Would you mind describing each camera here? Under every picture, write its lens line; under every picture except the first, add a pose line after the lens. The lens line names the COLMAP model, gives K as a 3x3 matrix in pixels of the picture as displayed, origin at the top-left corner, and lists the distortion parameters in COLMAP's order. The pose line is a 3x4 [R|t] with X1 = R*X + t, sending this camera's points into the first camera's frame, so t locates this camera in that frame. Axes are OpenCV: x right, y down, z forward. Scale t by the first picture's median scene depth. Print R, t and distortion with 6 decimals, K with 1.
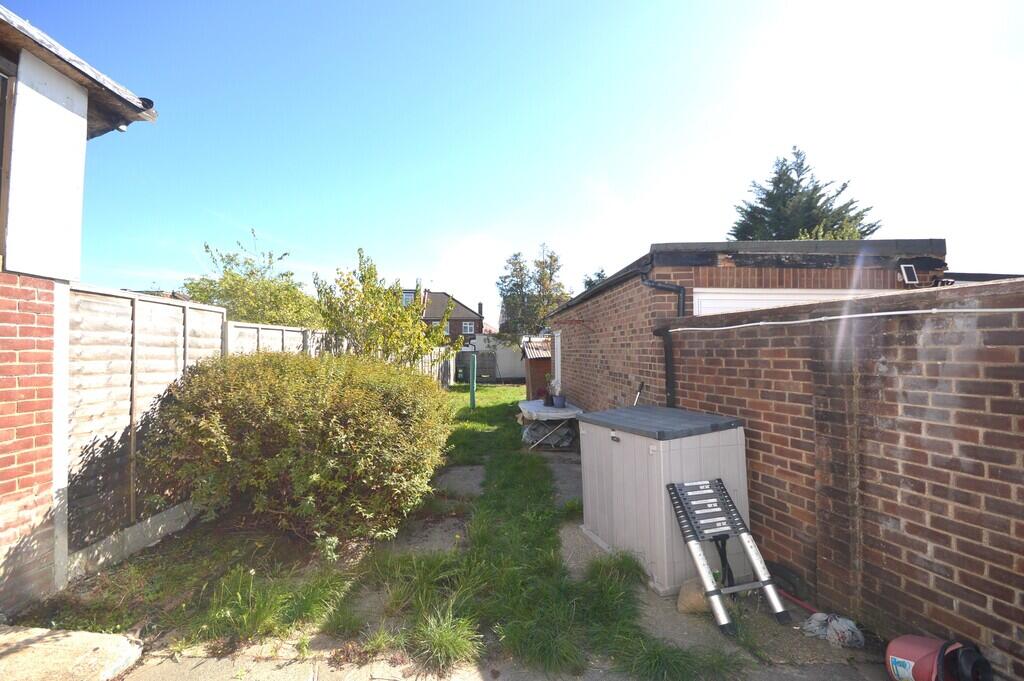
lens RADIAL K [[458.7, 0, 512.0], [0, 458.7, 340.5], [0, 0, 1]] dist [0.022879, -0.021525]
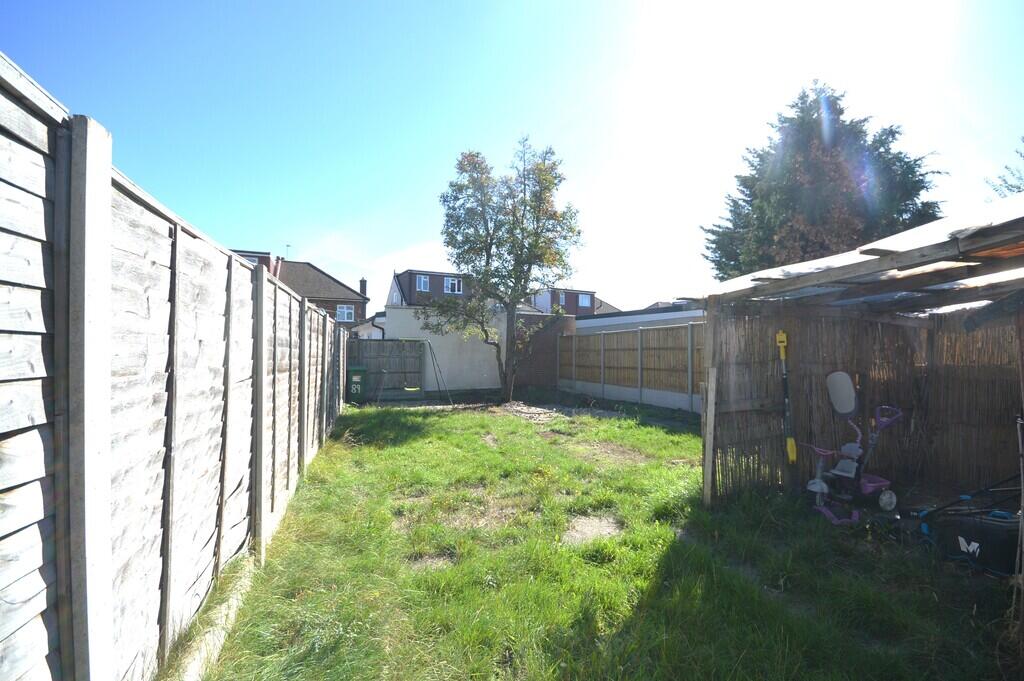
lens RADIAL K [[458.7, 0, 512.0], [0, 458.7, 340.5], [0, 0, 1]] dist [0.022879, -0.021525]
pose [[0.959158, 0.016933, 0.282364, -0.079409], [-0.016427, 0.999856, -0.004159, 0.021918], [-0.282394, -0.000650, 0.959298, 0.421339]]
